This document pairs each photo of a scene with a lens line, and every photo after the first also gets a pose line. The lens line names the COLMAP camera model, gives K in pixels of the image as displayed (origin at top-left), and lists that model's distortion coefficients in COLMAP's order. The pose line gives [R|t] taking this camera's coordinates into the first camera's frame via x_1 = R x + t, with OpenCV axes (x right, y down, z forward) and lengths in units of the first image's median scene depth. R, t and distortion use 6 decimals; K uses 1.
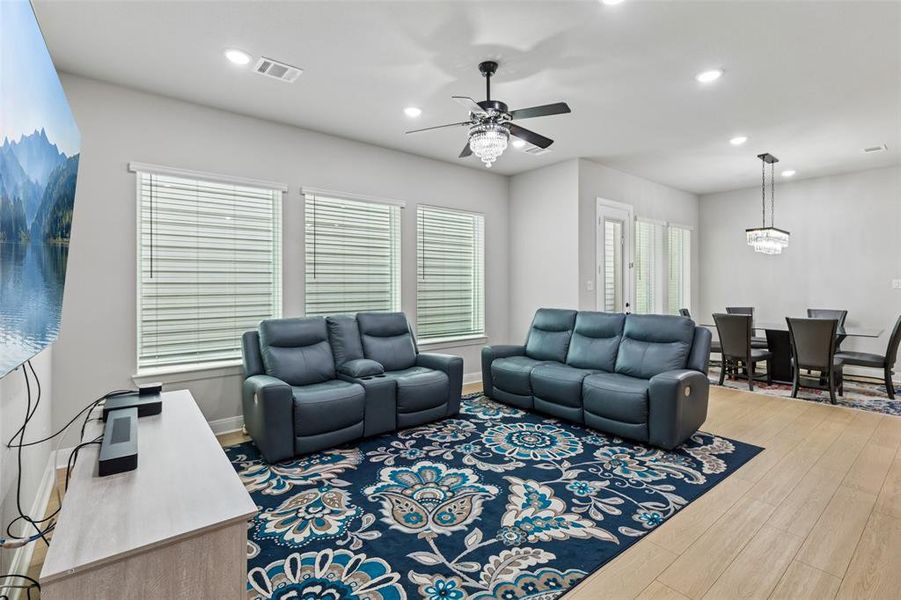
lens RADIAL K [[410.9, 0, 453.9], [0, 410.9, 284.3], [0, 0, 1]] dist [0.011927, -0.001720]
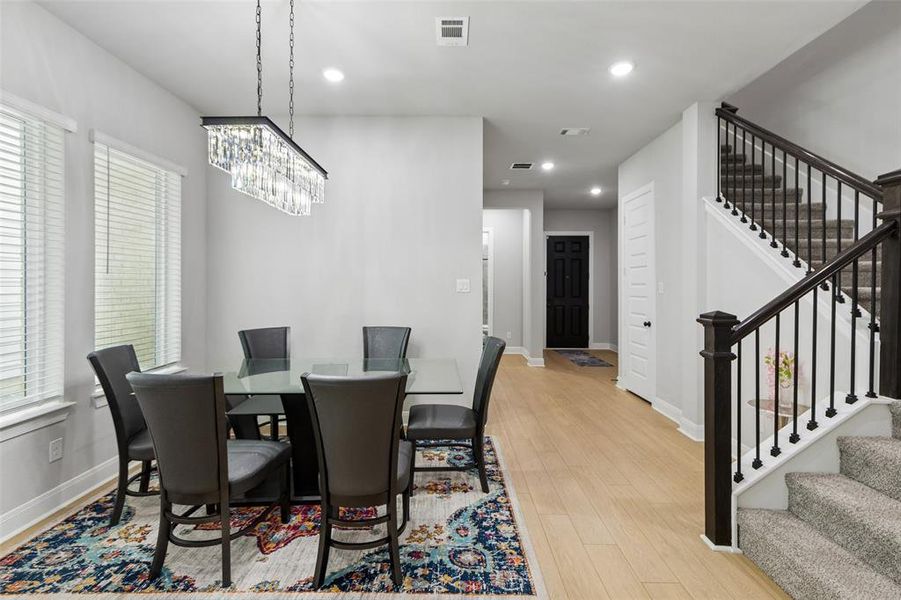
lens RADIAL K [[410.9, 0, 447.5], [0, 410.9, 285.4], [0, 0, 1]] dist [0.011927, -0.001720]
pose [[0.641806, 0.002207, 0.766864, 1.011316], [-0.005252, 0.999985, 0.001518, -0.003293], [-0.766849, -0.005002, 0.641808, 1.113192]]
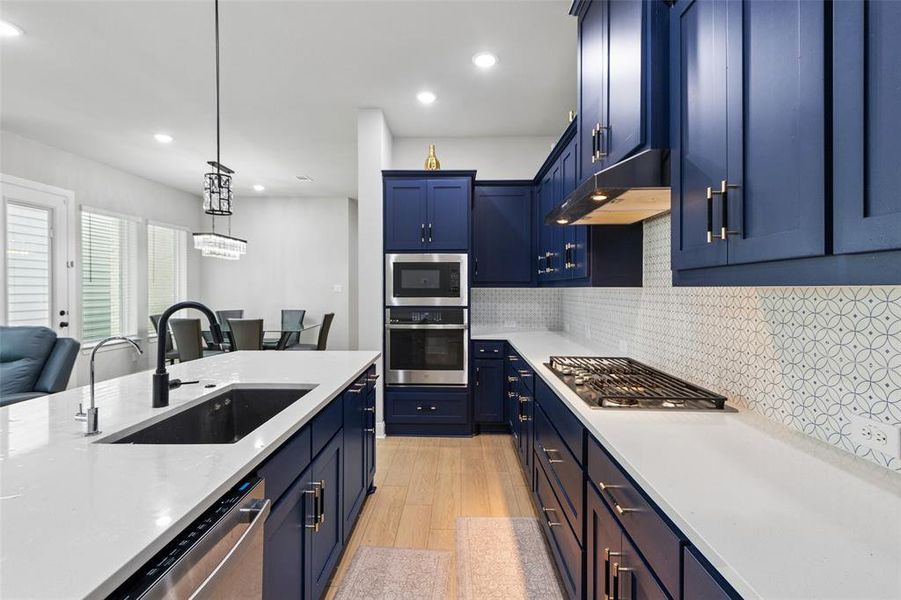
lens RADIAL K [[410.9, 0, 445.1], [0, 410.9, 291.7], [0, 0, 1]] dist [0.011927, -0.001720]
pose [[0.656485, -0.002868, 0.754334, 0.617850], [-0.004194, 0.999963, 0.007452, -0.002934], [-0.754327, -0.008056, 0.656449, -0.204033]]
